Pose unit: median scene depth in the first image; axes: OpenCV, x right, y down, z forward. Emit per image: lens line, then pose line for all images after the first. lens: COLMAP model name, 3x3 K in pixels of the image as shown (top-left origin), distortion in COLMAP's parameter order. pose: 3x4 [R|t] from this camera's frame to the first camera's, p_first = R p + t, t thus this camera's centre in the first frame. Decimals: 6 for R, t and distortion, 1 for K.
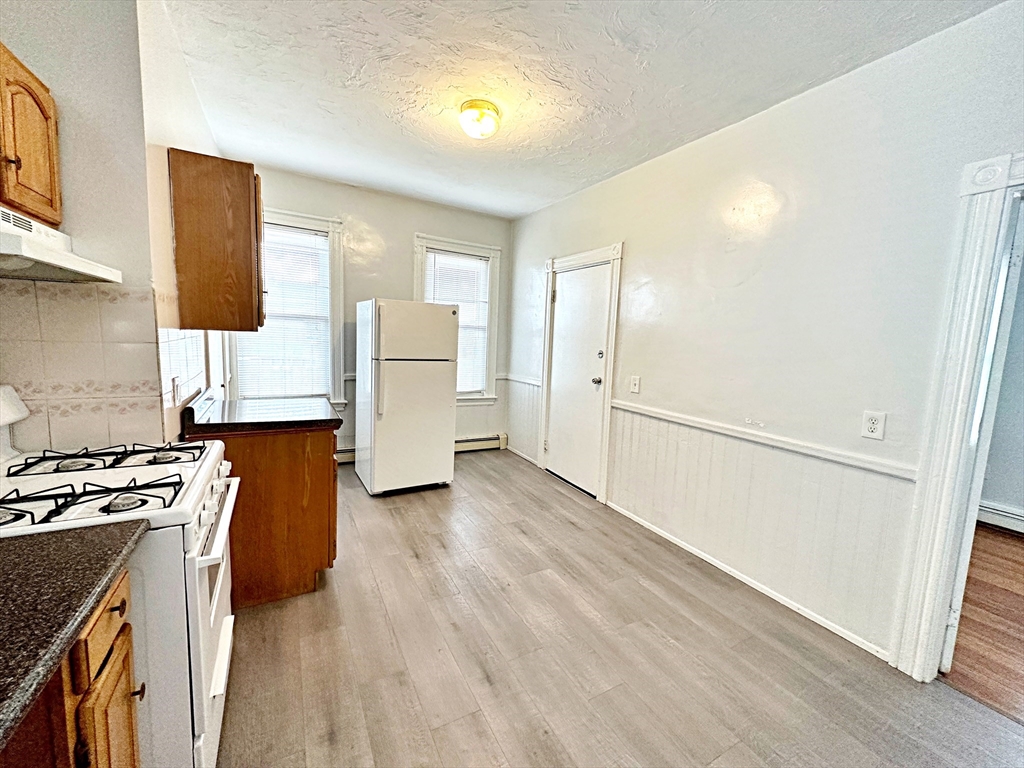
lens RADIAL K [[409.8, 0, 513.0], [0, 409.8, 384.3], [0, 0, 1]] dist [-0.001261, 0.000016]
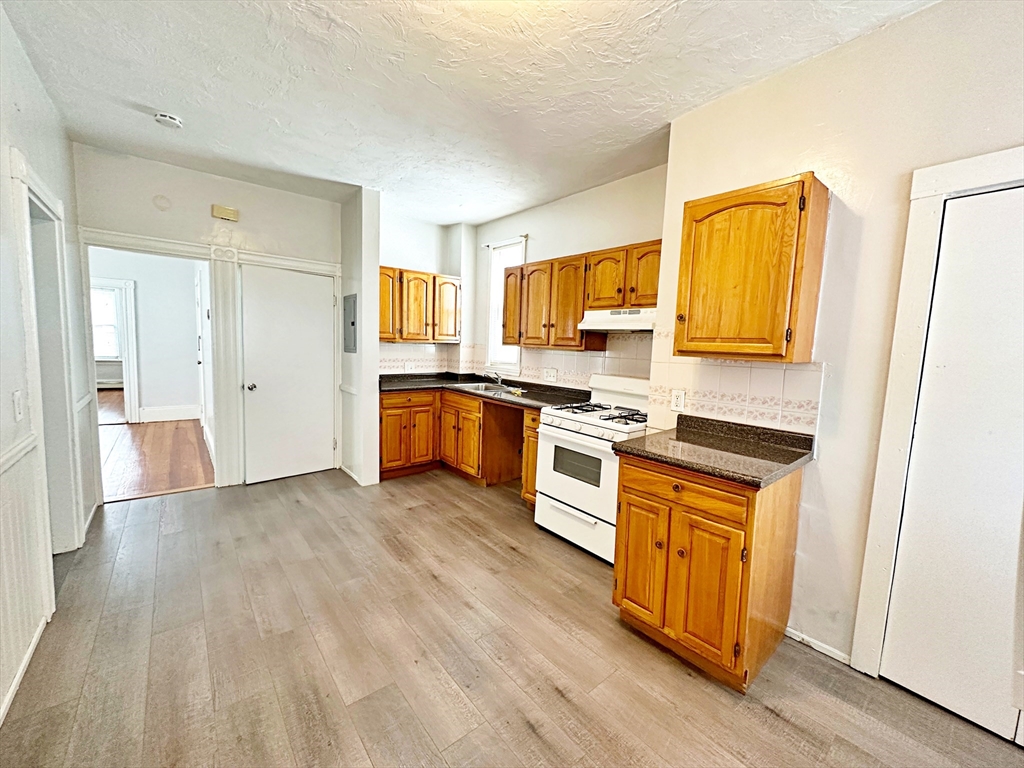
lens RADIAL K [[409.8, 0, 513.0], [0, 409.8, 384.3], [0, 0, 1]] dist [-0.001261, 0.000016]
pose [[-0.980013, -0.062734, -0.188784, -0.009010], [-0.101730, 0.973548, 0.204584, -0.185556], [0.170956, 0.219700, -0.960472, 1.575028]]
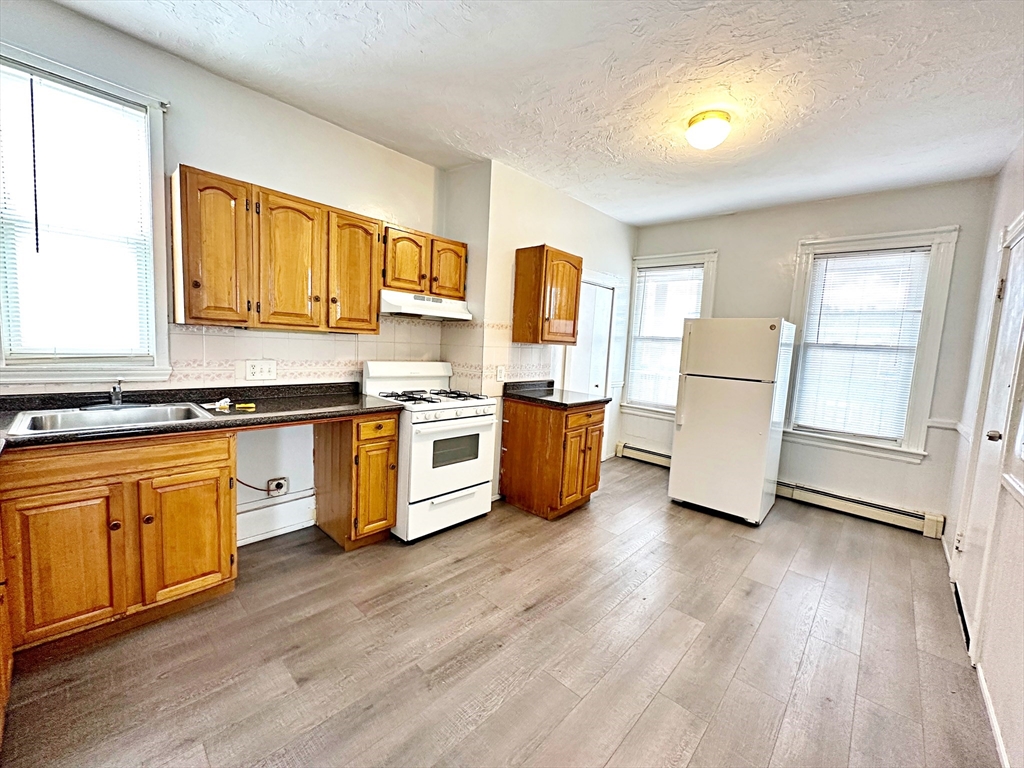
lens RADIAL K [[412.1, 0, 512.0], [0, 412.1, 384.0], [0, 0, 1]] dist [-0.000531, 0.000049]
pose [[0.310793, 0.067259, -0.948095, 0.743590], [-0.149091, 0.988595, 0.021259, 0.012036], [0.938712, 0.134745, 0.317276, 0.312768]]
